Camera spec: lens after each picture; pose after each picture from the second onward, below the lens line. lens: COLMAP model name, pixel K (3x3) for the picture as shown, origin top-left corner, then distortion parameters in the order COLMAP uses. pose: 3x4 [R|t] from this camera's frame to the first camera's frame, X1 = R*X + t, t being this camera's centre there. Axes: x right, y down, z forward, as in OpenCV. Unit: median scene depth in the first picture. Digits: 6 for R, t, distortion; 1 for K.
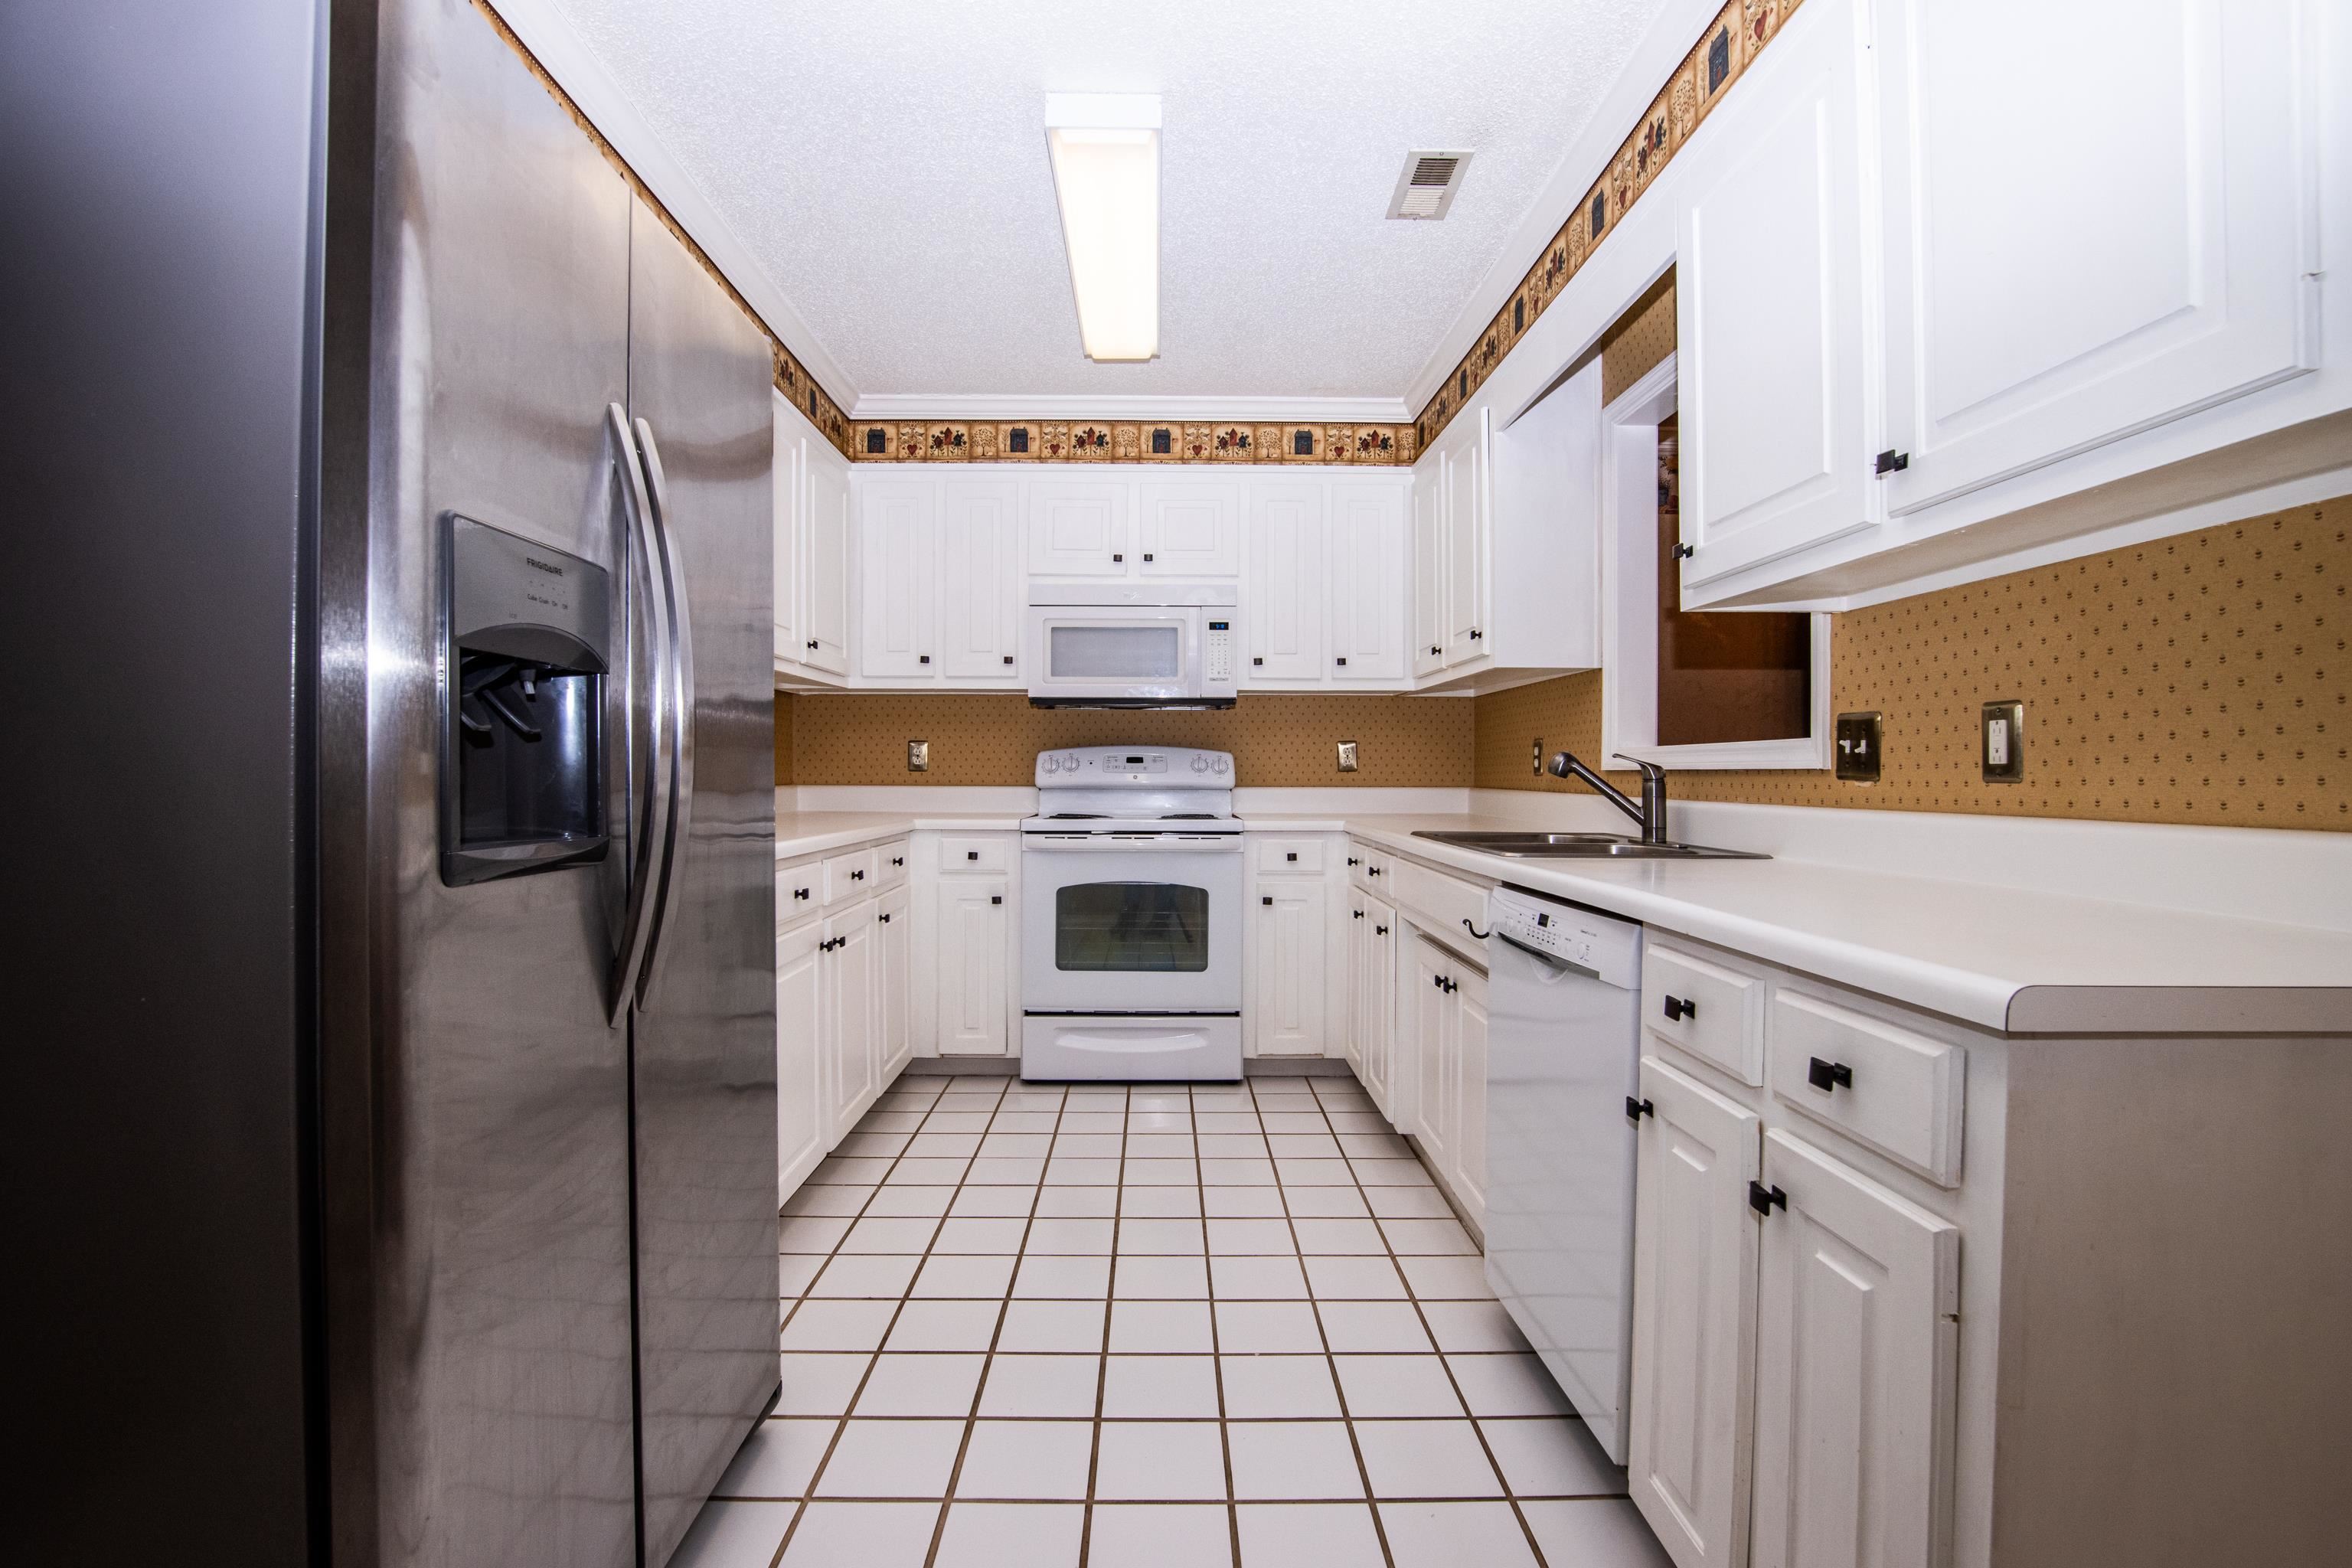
lens RADIAL K [[1169.1, 0, 1171.3], [0, 1169.1, 781.7], [0, 0, 1]] dist [-0.033148, -0.000263]
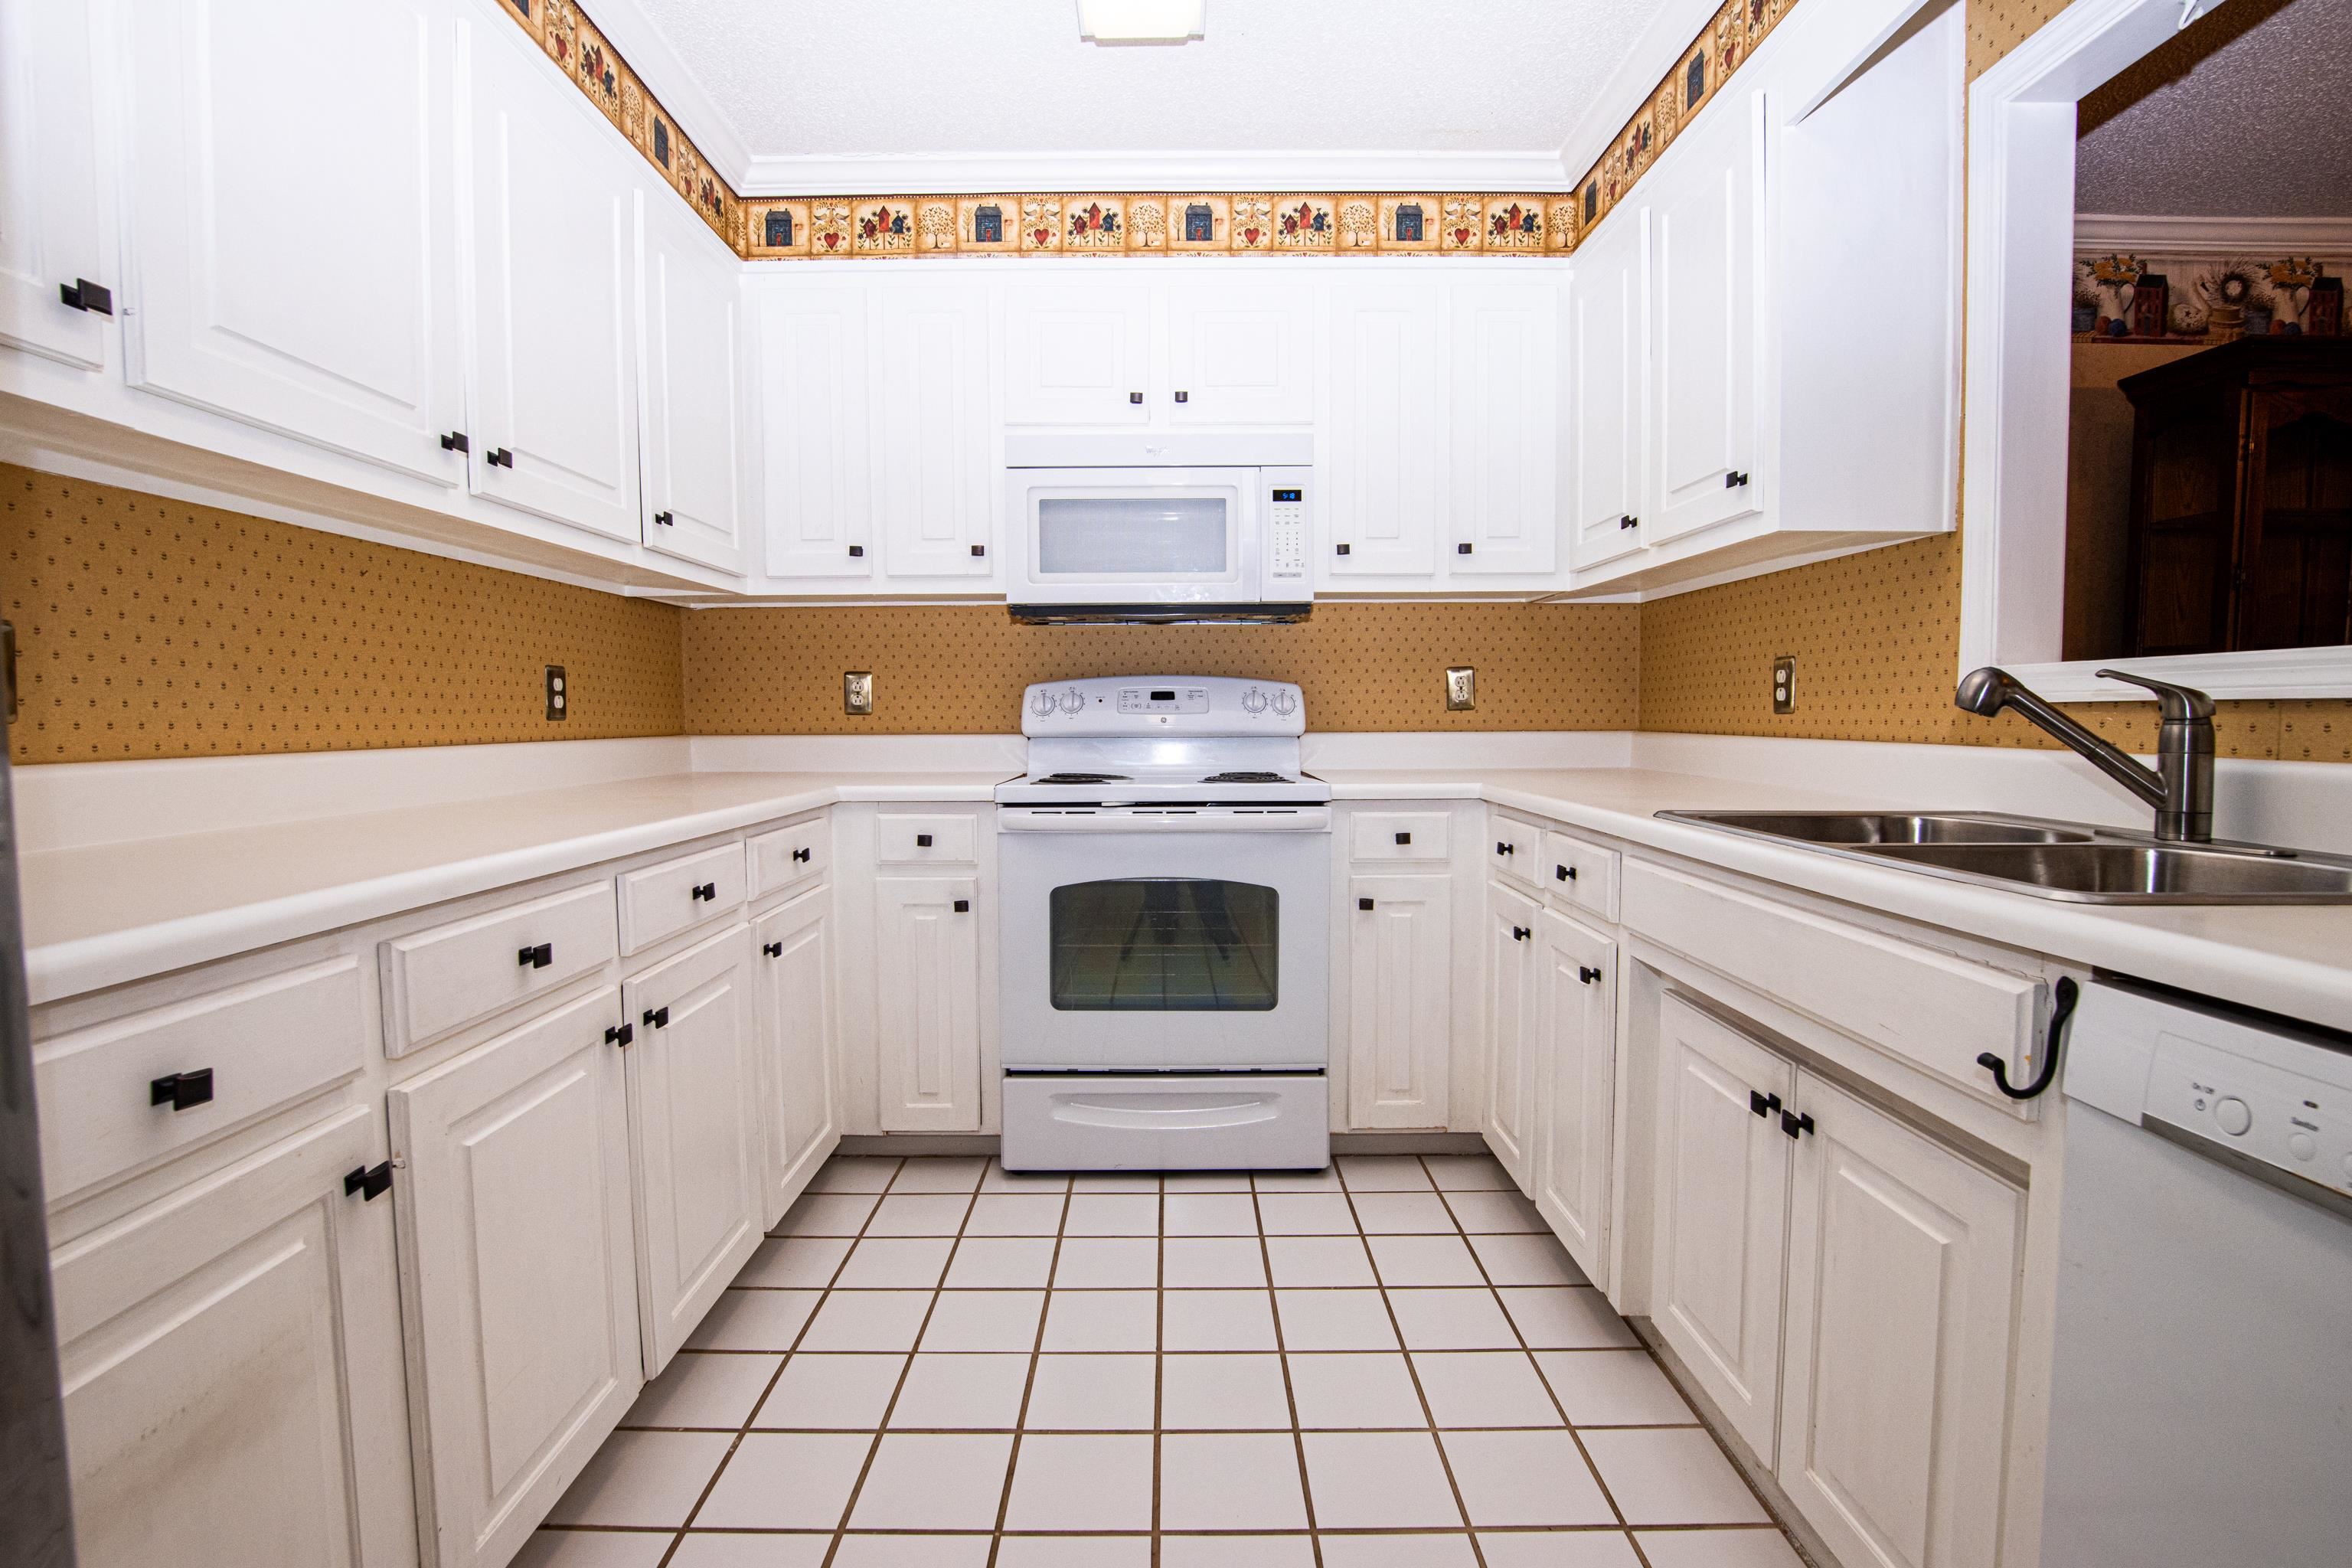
lens RADIAL K [[1169.1, 0, 1172.6], [0, 1169.1, 797.9], [0, 0, 1]] dist [-0.033148, -0.000263]
pose [[0.999922, -0.007595, -0.009942, -0.020920], [0.008206, 0.997987, 0.062879, -0.001615], [0.009445, -0.062956, 0.997972, 0.329693]]
